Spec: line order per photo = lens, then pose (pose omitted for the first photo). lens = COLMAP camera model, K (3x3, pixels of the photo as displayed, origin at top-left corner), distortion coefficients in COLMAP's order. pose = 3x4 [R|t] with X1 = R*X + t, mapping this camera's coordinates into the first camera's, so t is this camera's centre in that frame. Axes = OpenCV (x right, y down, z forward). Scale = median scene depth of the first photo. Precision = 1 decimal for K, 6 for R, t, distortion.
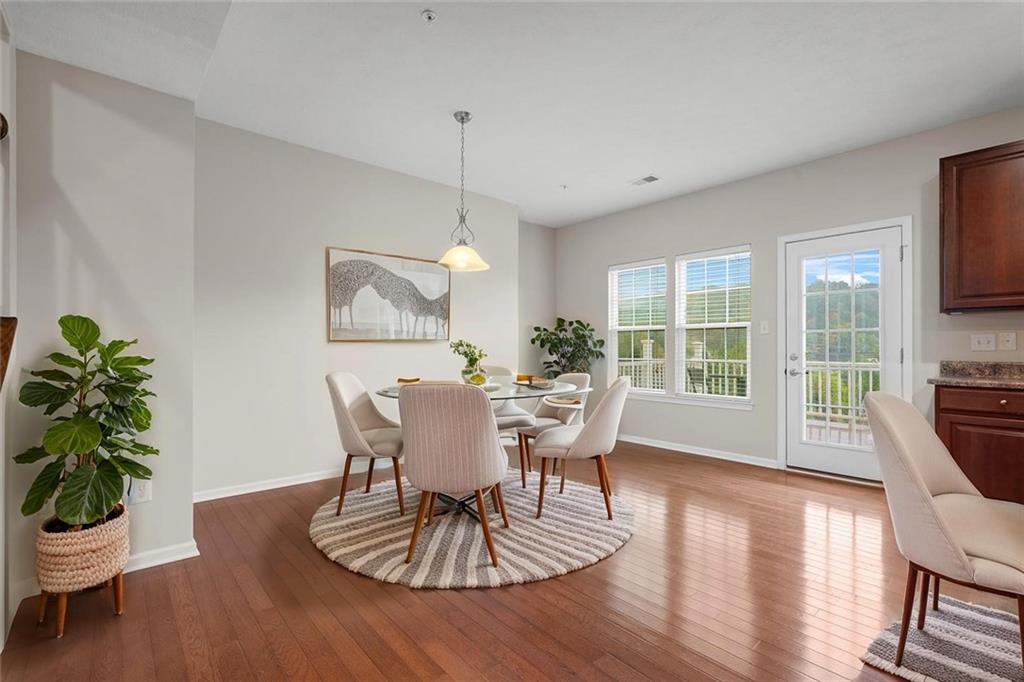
lens RADIAL K [[464.4, 0, 514.2], [0, 464.4, 344.2], [0, 0, 1]] dist [-0.028137, 0.014510]
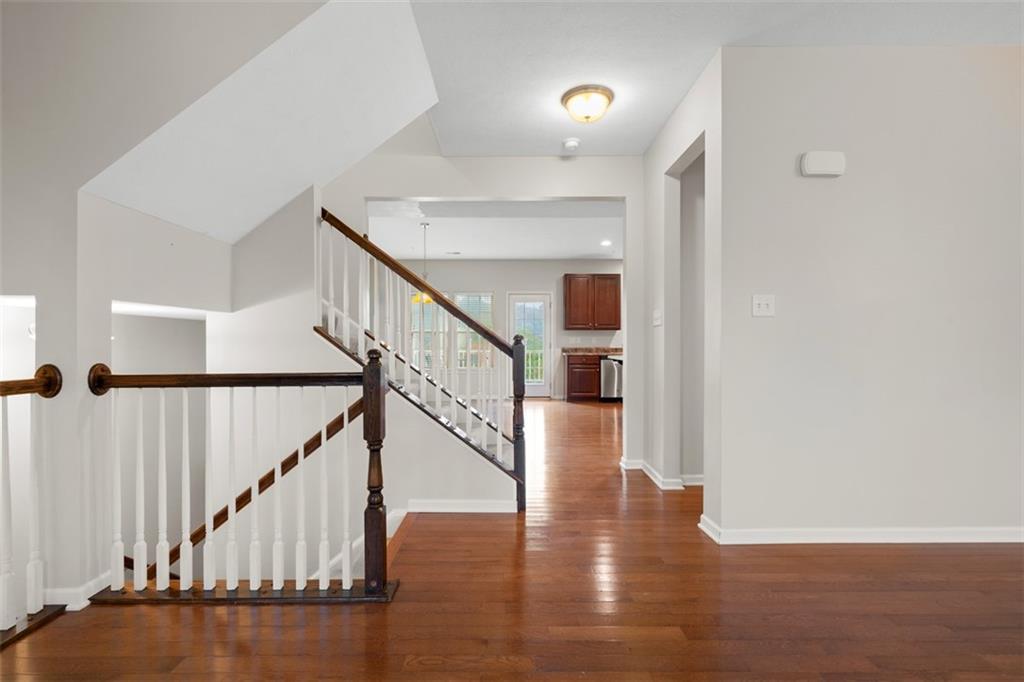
lens RADIAL K [[464.4, 0, 514.2], [0, 464.4, 344.2], [0, 0, 1]] dist [-0.028137, 0.014510]
pose [[0.649751, 0.000903, 0.760147, -1.390130], [-0.006700, 0.999967, 0.004539, 0.008017], [-0.760118, -0.008042, 0.649736, -0.581783]]
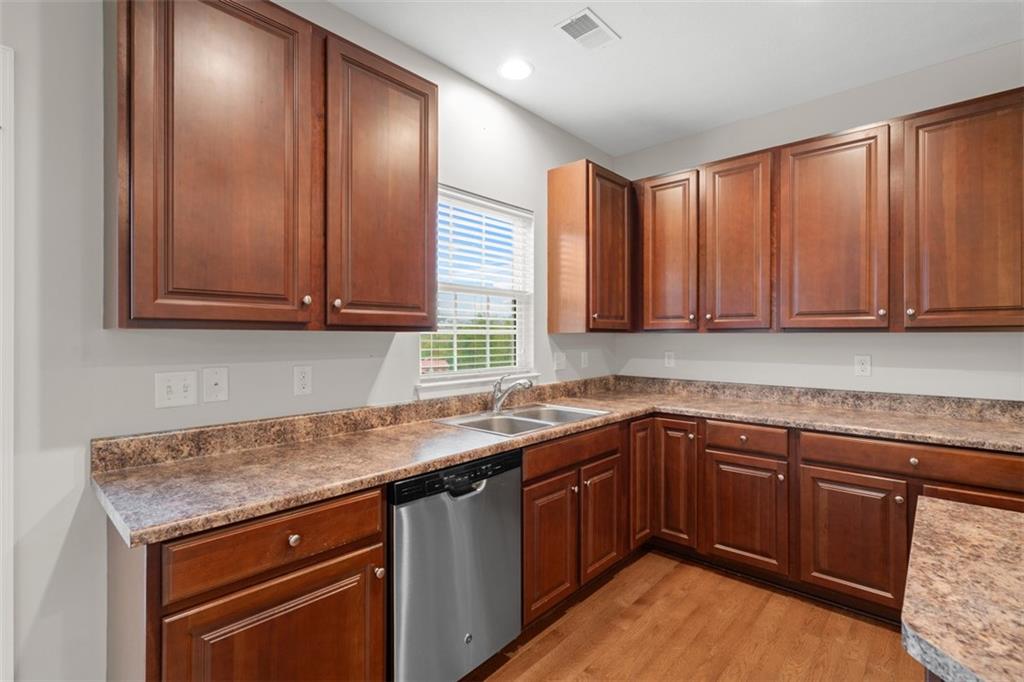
lens RADIAL K [[472.1, 0, 510.8], [0, 472.1, 332.3], [0, 0, 1]] dist [0.000101, 0.000135]
pose [[-0.111835, 0.011988, 0.993655, 0.496857], [-0.006028, 0.999901, -0.012741, -0.060683], [-0.993709, -0.007415, -0.111751, 0.716997]]
